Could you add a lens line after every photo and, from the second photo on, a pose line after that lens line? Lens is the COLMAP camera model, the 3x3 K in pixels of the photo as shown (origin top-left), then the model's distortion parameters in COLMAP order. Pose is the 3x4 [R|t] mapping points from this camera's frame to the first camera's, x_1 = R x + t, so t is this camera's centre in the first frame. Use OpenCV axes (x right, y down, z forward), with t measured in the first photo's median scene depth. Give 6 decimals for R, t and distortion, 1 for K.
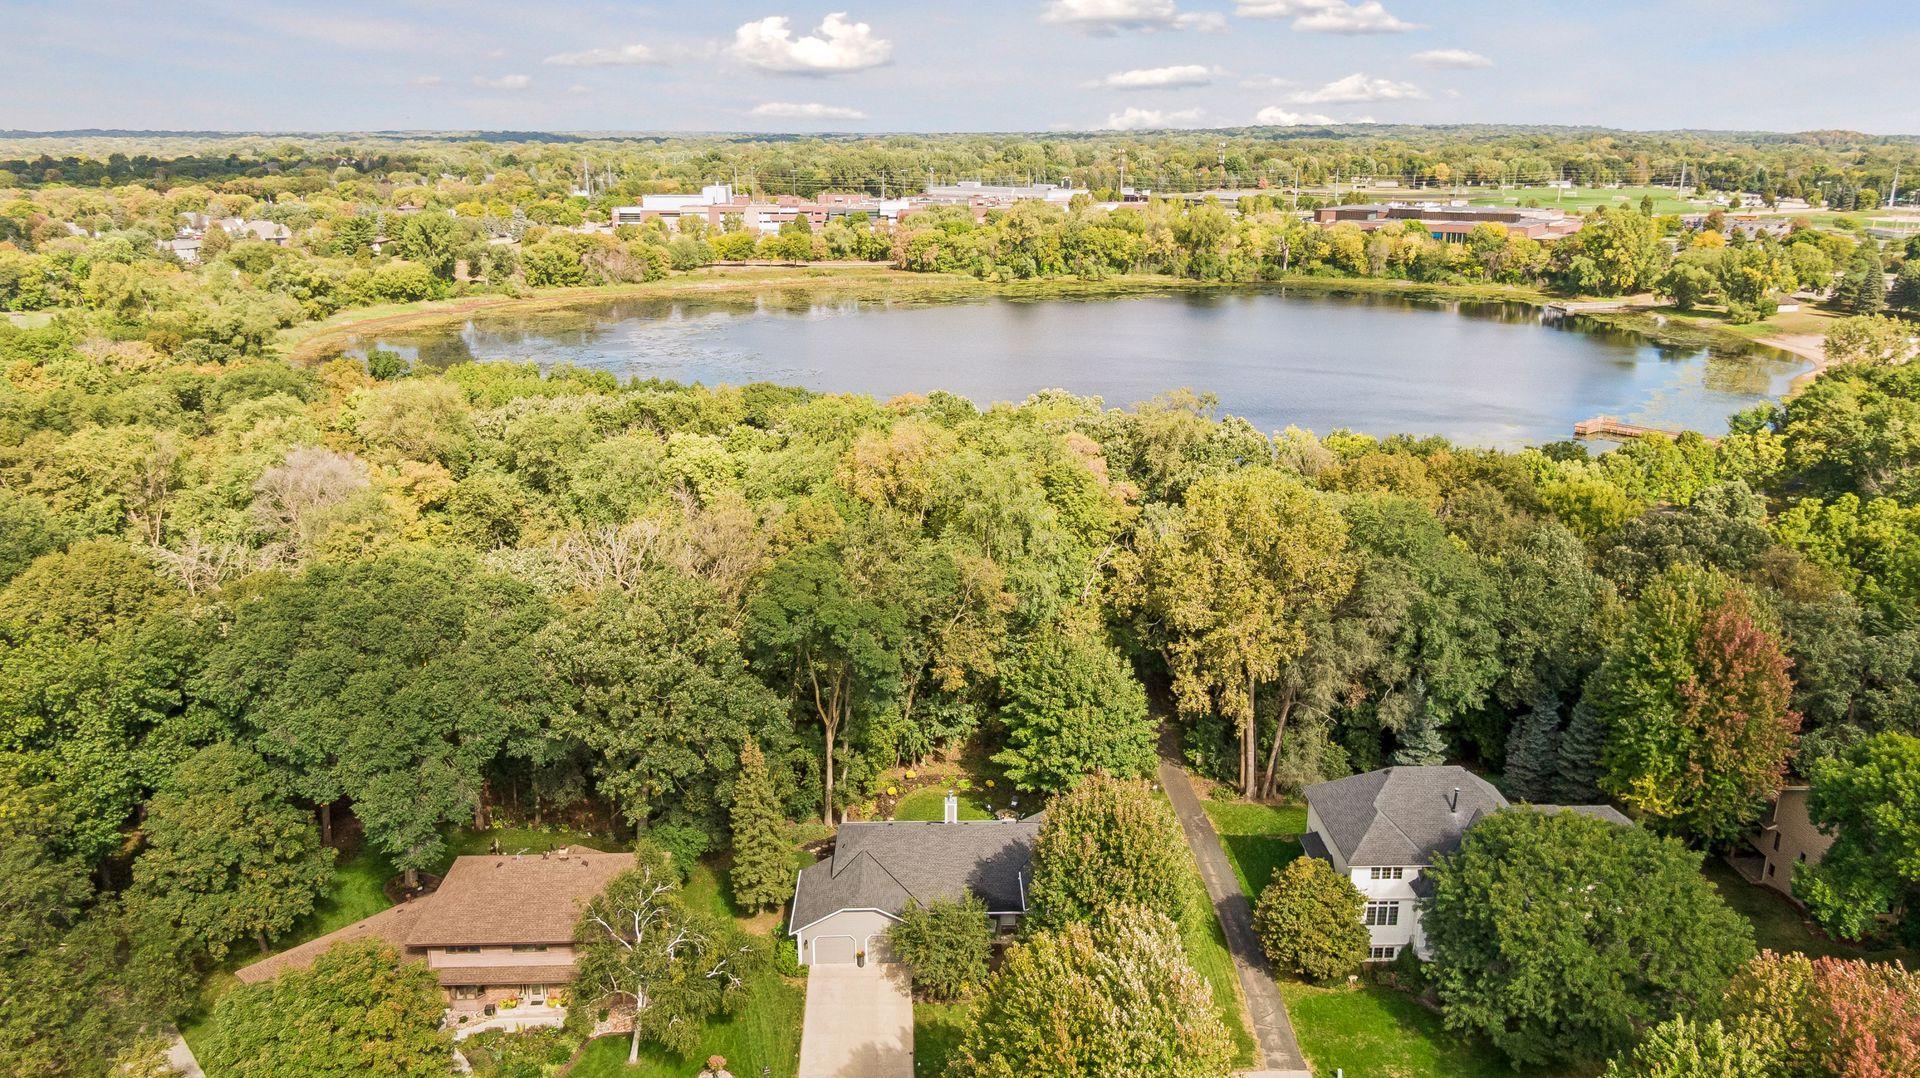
lens RADIAL K [[1332.9, 0, 960.0], [0, 1332.9, 539.0], [0, 0, 1]] dist [-0.001564, -0.007074]
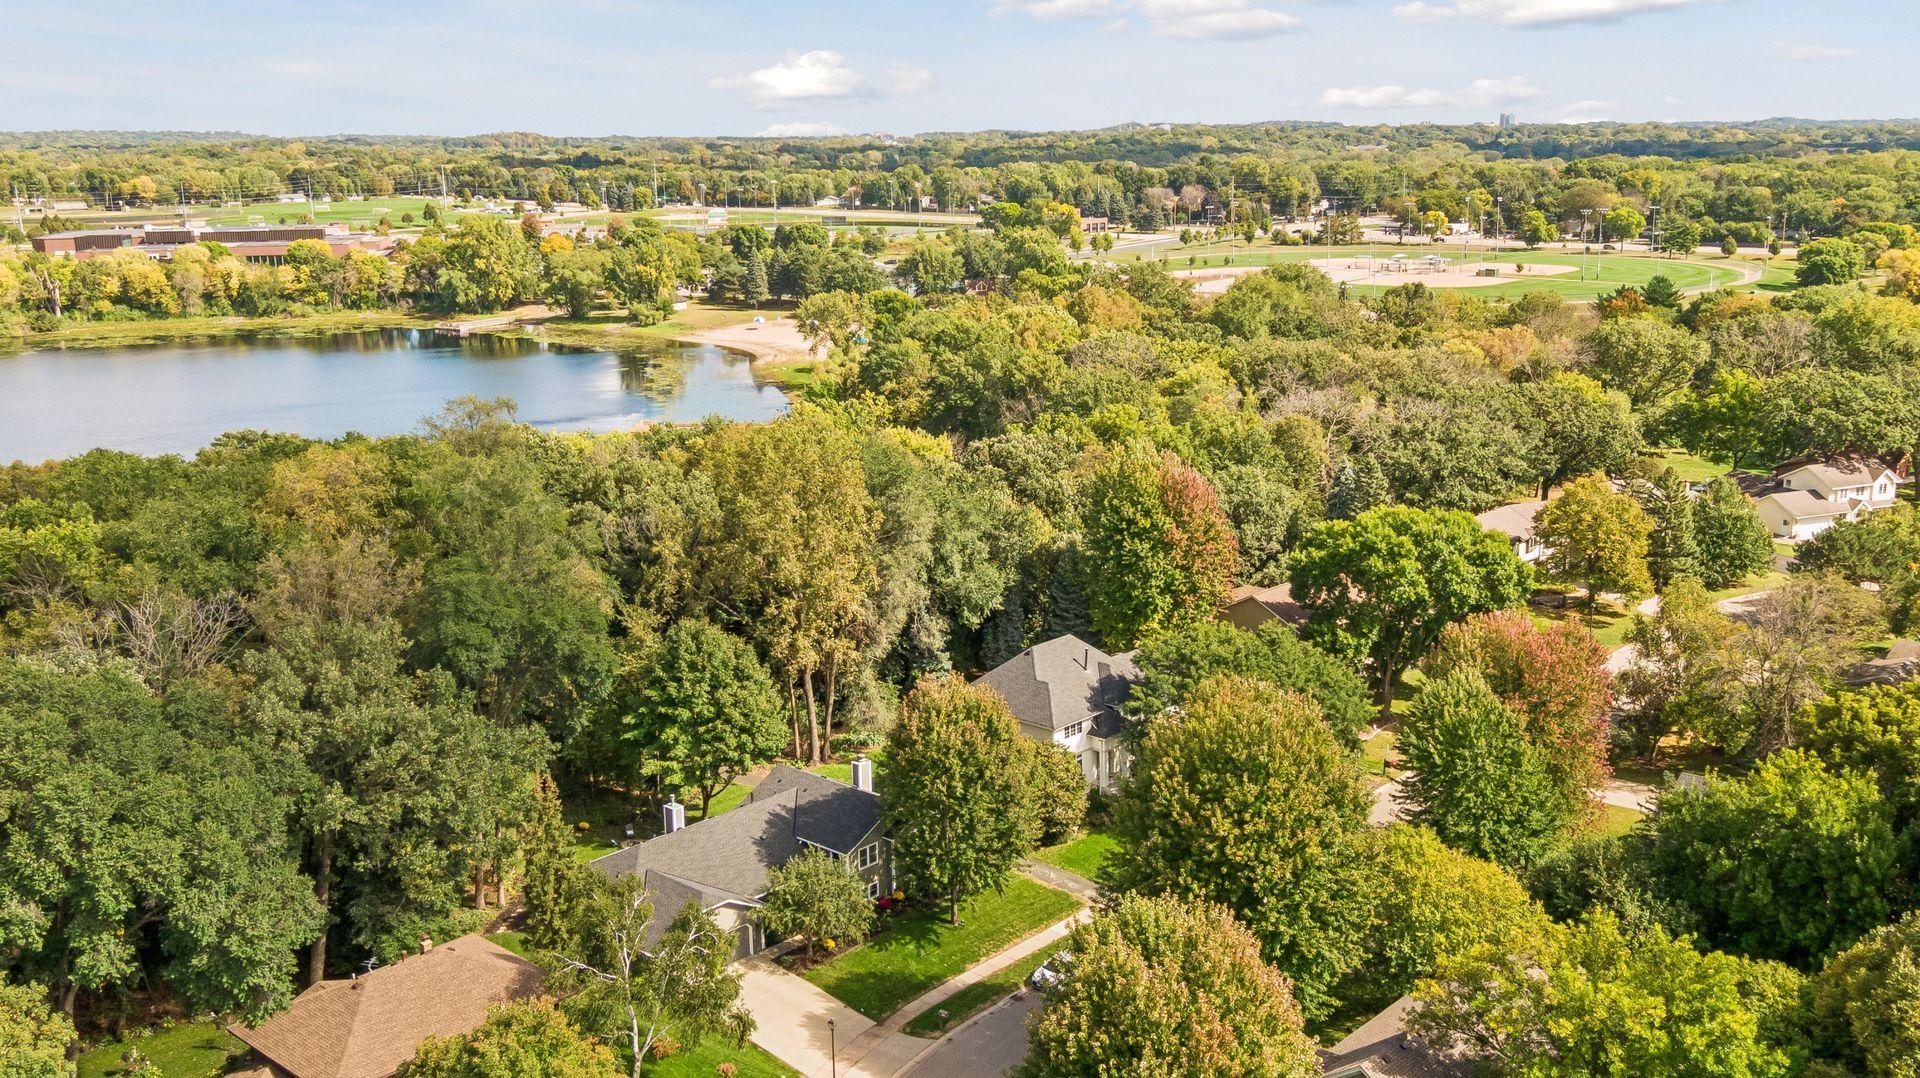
lens RADIAL K [[1718.5, 0, 966.8], [0, 1718.5, 490.5], [0, 0, 1]] dist [0.041141, 0.003961]
pose [[0.703078, -0.157512, 0.693449, -0.093723], [0.222609, 0.974898, -0.004258, 0.005211], [-0.675372, 0.157362, 0.720493, -0.002250]]
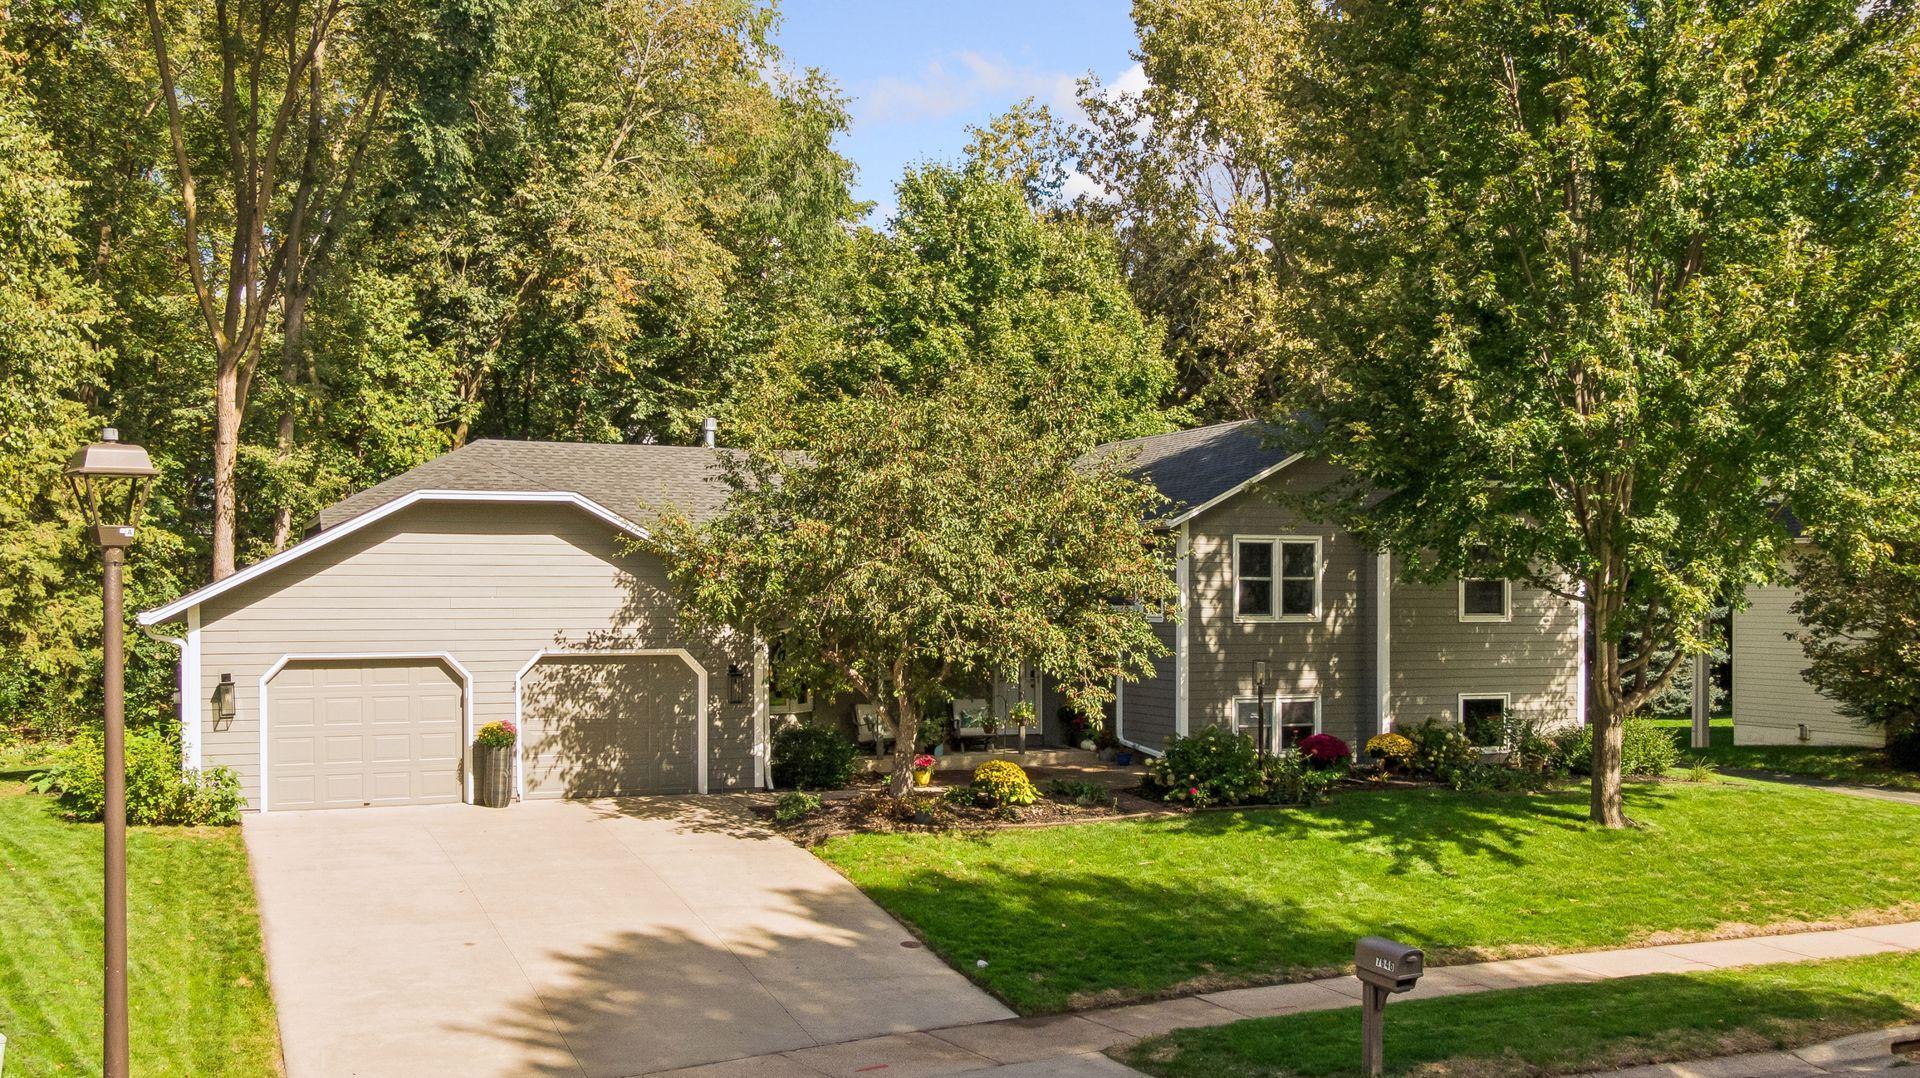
lens RADIAL K [[1868.8, 0, 958.1], [0, 1868.8, 571.8], [0, 0, 1]] dist [0.003854, -0.000660]
pose [[0.936592, -0.005102, 0.350384, -0.014290], [0.104182, 0.958736, -0.264521, 0.048566], [-0.334576, 0.284252, 0.898476, 0.090337]]
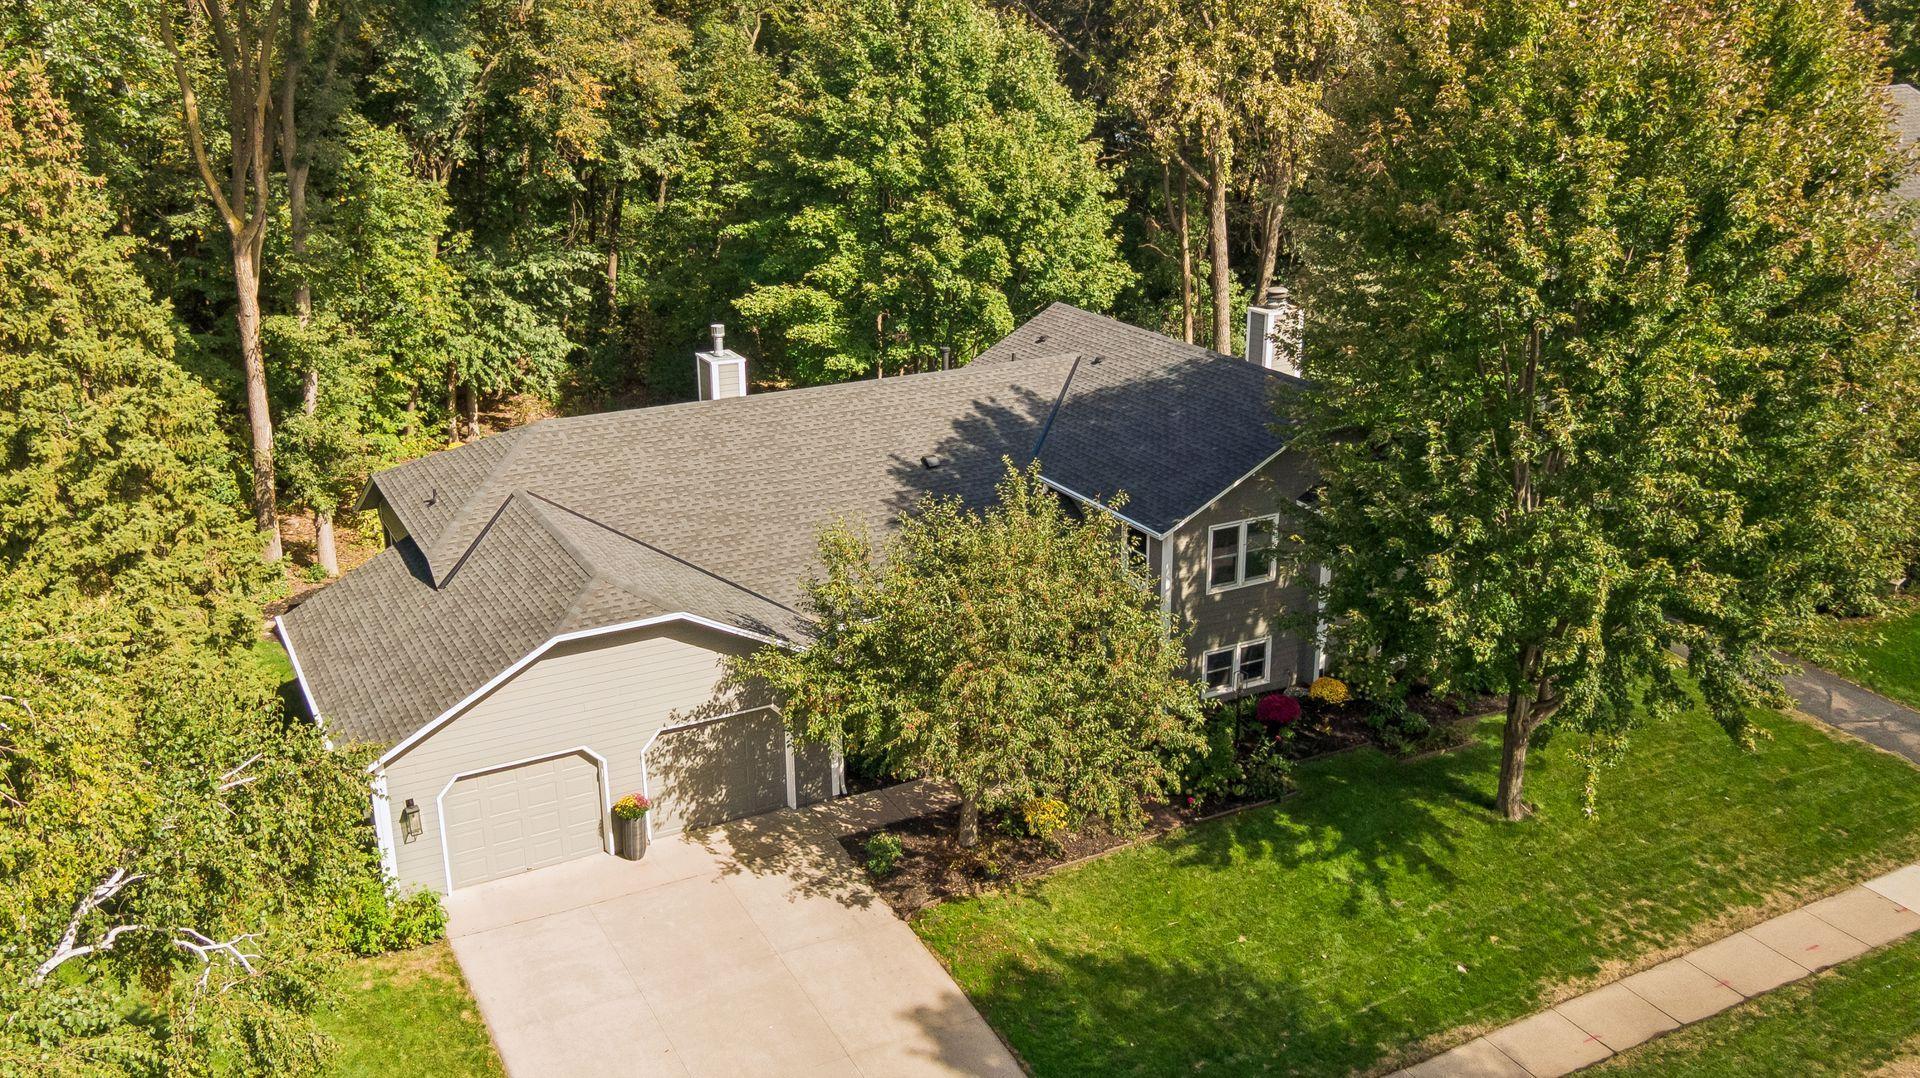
lens RADIAL K [[1718.5, 0, 966.8], [0, 1718.5, 490.5], [0, 0, 1]] dist [0.041141, 0.003961]
pose [[0.897493, -0.139819, 0.418279, -0.019217], [0.133361, 0.990055, 0.044799, 0.031632], [-0.420382, 0.015576, 0.907213, 0.086317]]
